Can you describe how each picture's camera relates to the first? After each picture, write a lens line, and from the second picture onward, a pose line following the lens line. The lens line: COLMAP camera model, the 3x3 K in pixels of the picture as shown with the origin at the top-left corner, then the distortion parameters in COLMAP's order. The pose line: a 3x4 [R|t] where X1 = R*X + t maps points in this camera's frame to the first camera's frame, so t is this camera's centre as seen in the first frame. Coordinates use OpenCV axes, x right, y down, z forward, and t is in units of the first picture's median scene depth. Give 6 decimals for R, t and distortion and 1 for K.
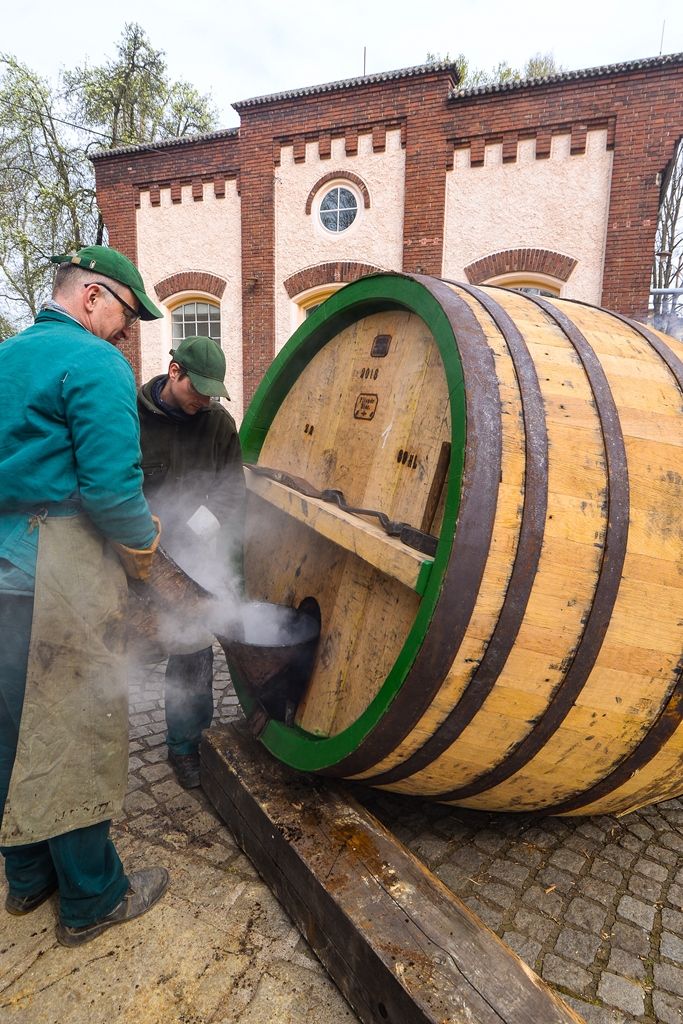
lens RADIAL K [[675.4, 0, 331.4], [0, 675.4, 511.0], [0, 0, 1]] dist [-0.006322, -0.003510]
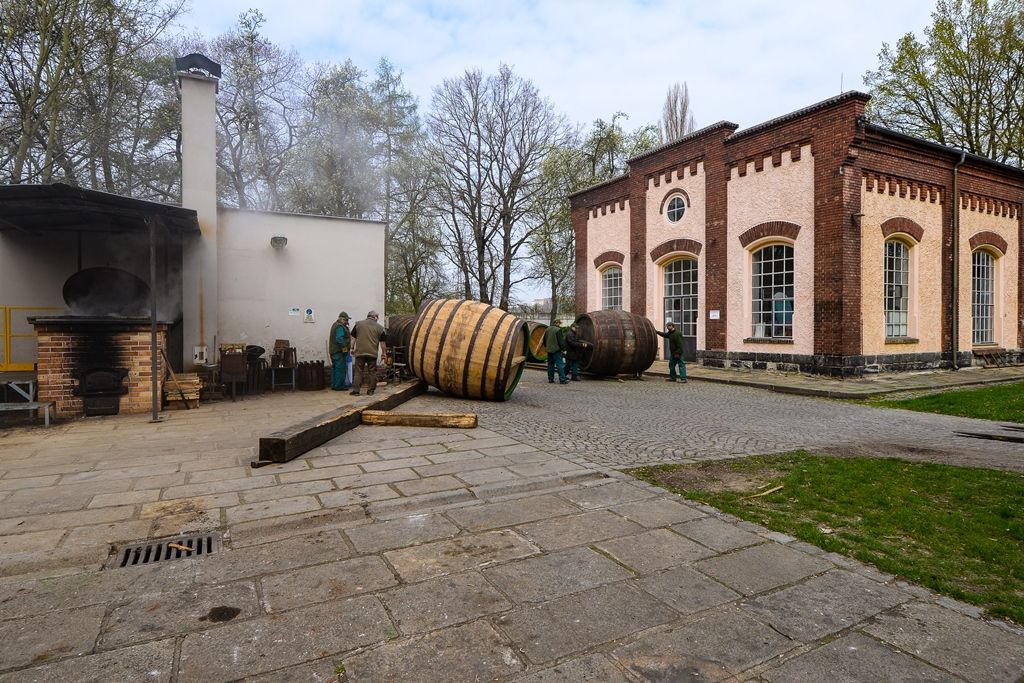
lens RADIAL K [[562.6, 0, 513.2], [0, 562.6, 337.5], [0, 0, 1]] dist [-0.012874, -0.003722]
pose [[0.794437, -0.002934, -0.607339, 0.543537], [-0.090162, 0.988338, -0.122711, 0.081085], [0.600617, 0.152245, 0.784908, -0.305094]]
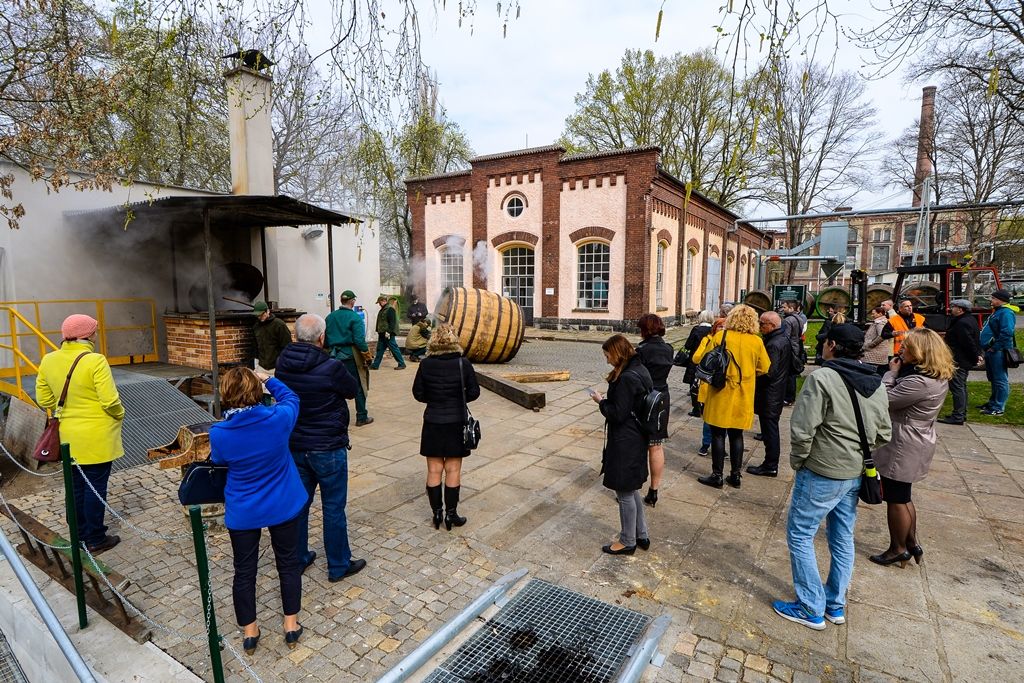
lens RADIAL K [[531.4, 0, 517.3], [0, 531.4, 345.5], [0, 0, 1]] dist [0.003600, -0.012190]
pose [[0.992517, 0.001508, -0.122096, 0.227454], [-0.009197, 0.998006, -0.062438, 0.101800], [0.121759, 0.063094, 0.990552, -0.662402]]
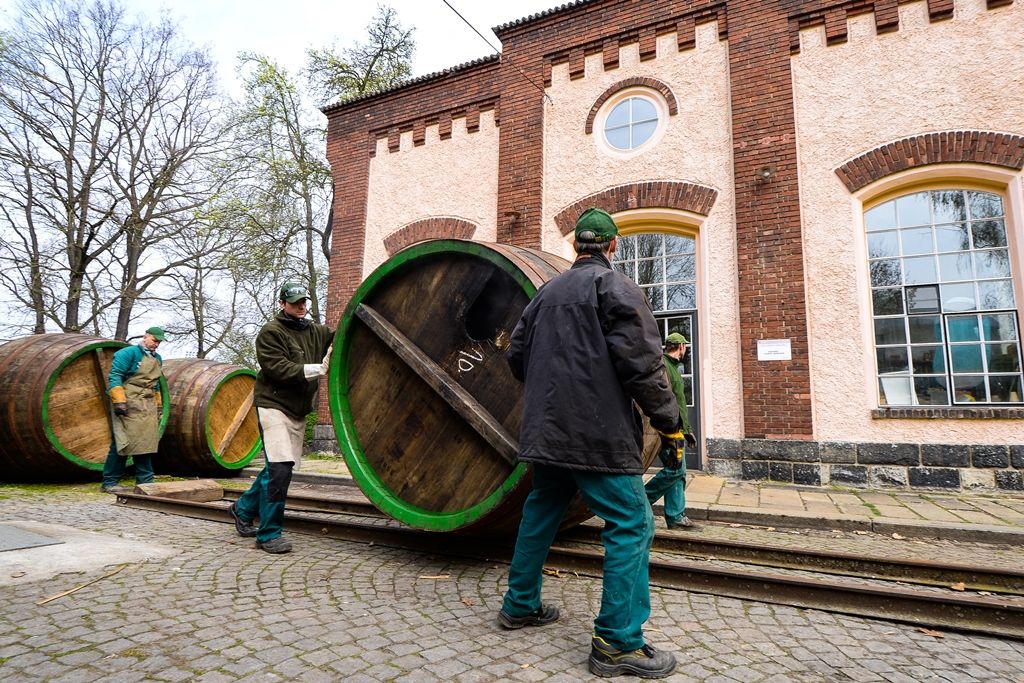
lens RADIAL K [[531.4, 0, 510.2], [0, 531.4, 338.2], [0, 0, 1]] dist [0.003600, -0.012190]
pose [[0.999834, 0.004632, -0.017602, -0.115454], [-0.010149, 0.944664, -0.327883, -0.016542], [0.015109, 0.328007, 0.944555, 0.508884]]
